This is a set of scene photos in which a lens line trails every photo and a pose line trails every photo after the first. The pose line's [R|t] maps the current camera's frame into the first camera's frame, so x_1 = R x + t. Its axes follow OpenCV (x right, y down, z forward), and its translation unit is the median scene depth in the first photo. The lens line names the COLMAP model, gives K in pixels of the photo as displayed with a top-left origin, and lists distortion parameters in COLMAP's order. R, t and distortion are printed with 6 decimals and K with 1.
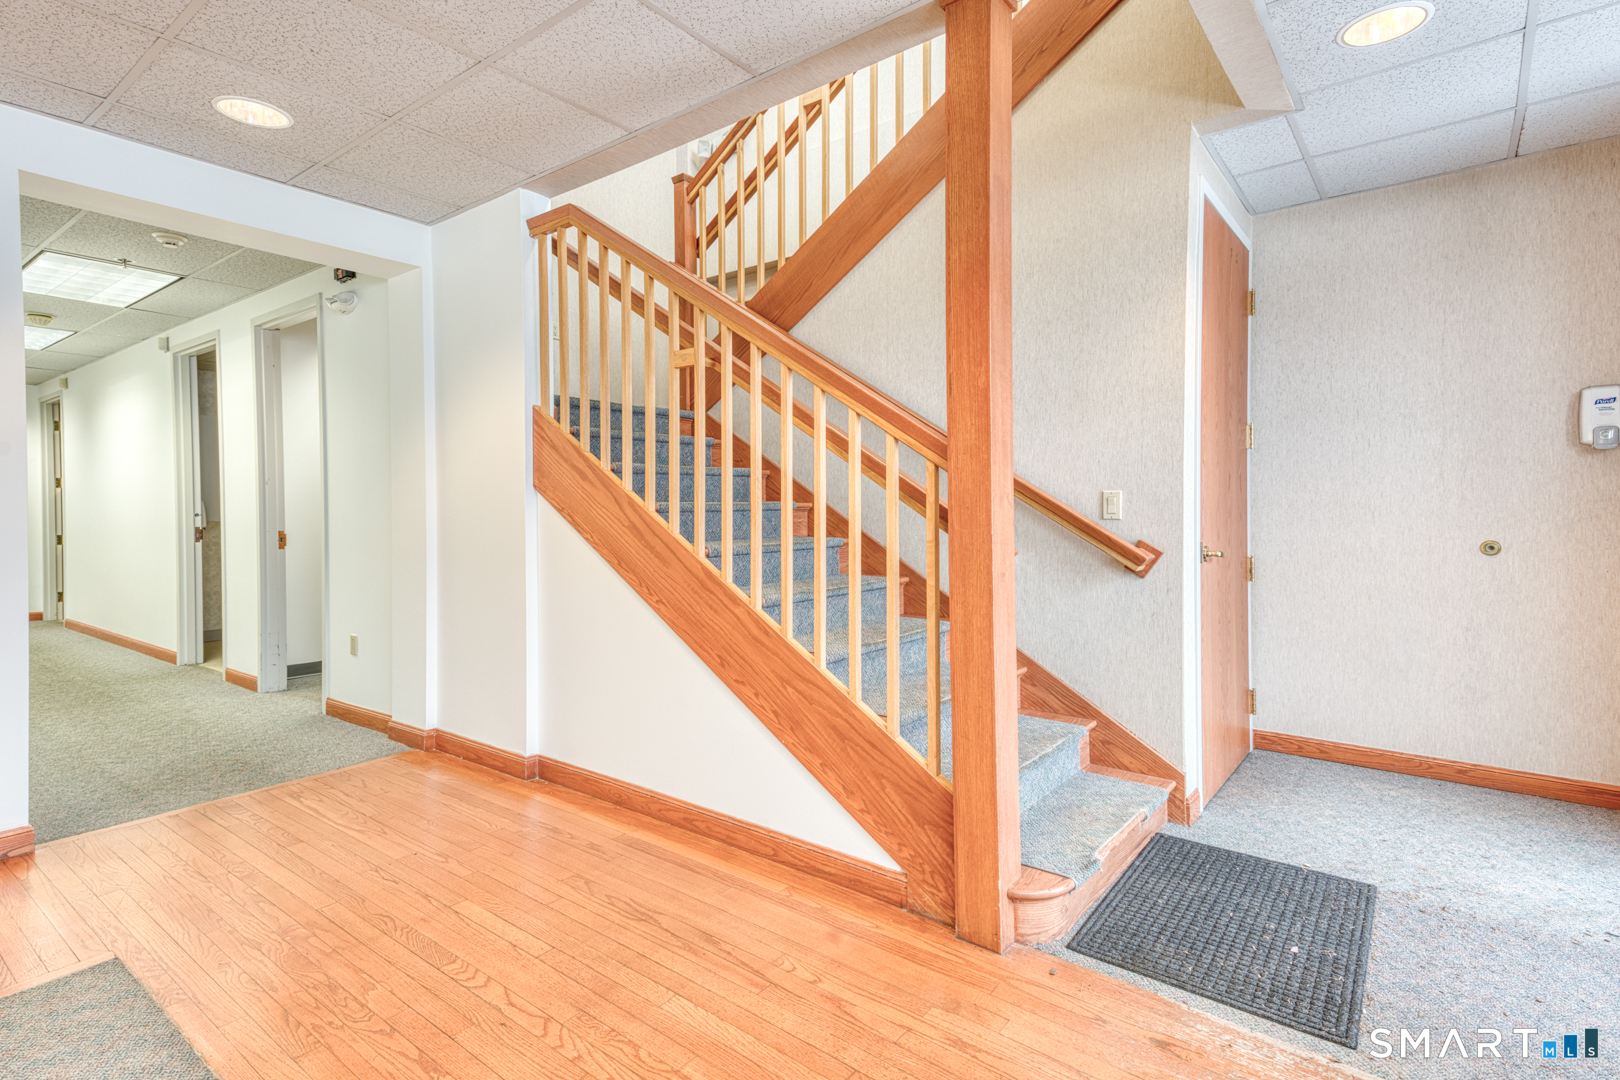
lens RADIAL K [[807.7, 0, 806.5], [0, 807.7, 529.1], [0, 0, 1]] dist [-0.001112, -0.000101]
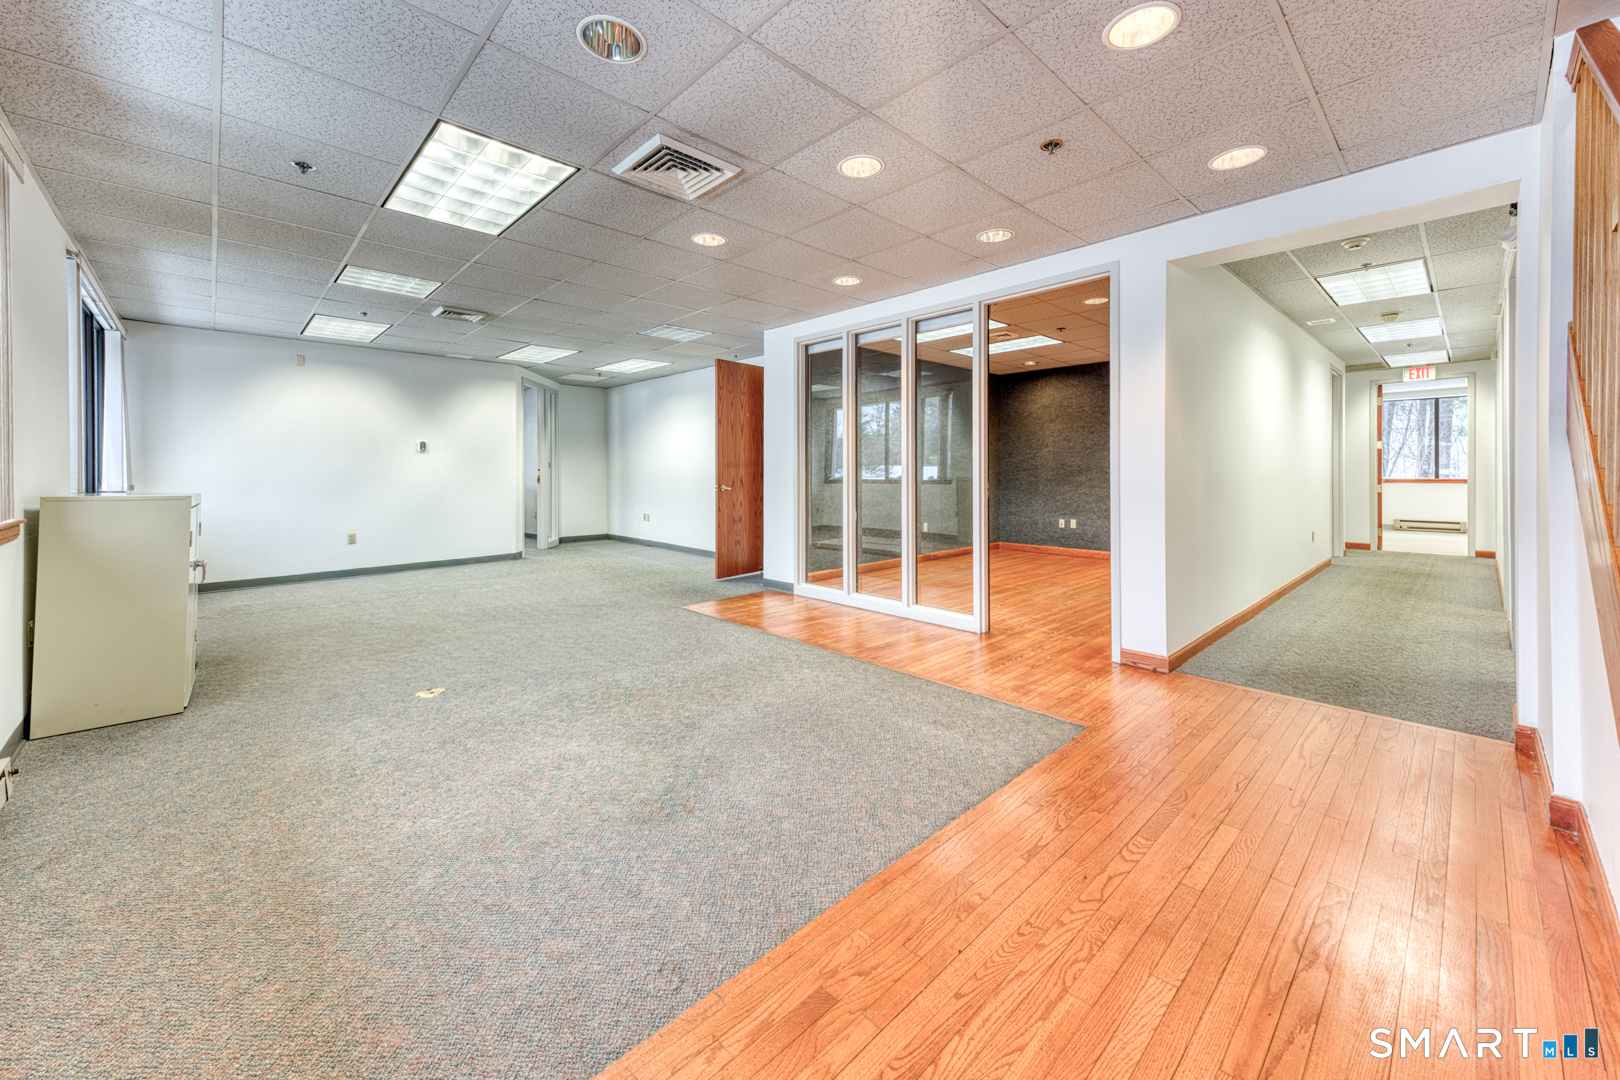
lens RADIAL K [[620.1, 0, 810.4], [0, 620.1, 537.7], [0, 0, 1]] dist [0.001698, 0.000050]
pose [[-0.163712, 0.124723, -0.978592, 0.566516], [-0.024249, 0.991167, 0.130383, -0.045139], [0.986210, 0.045075, -0.159241, 0.652358]]
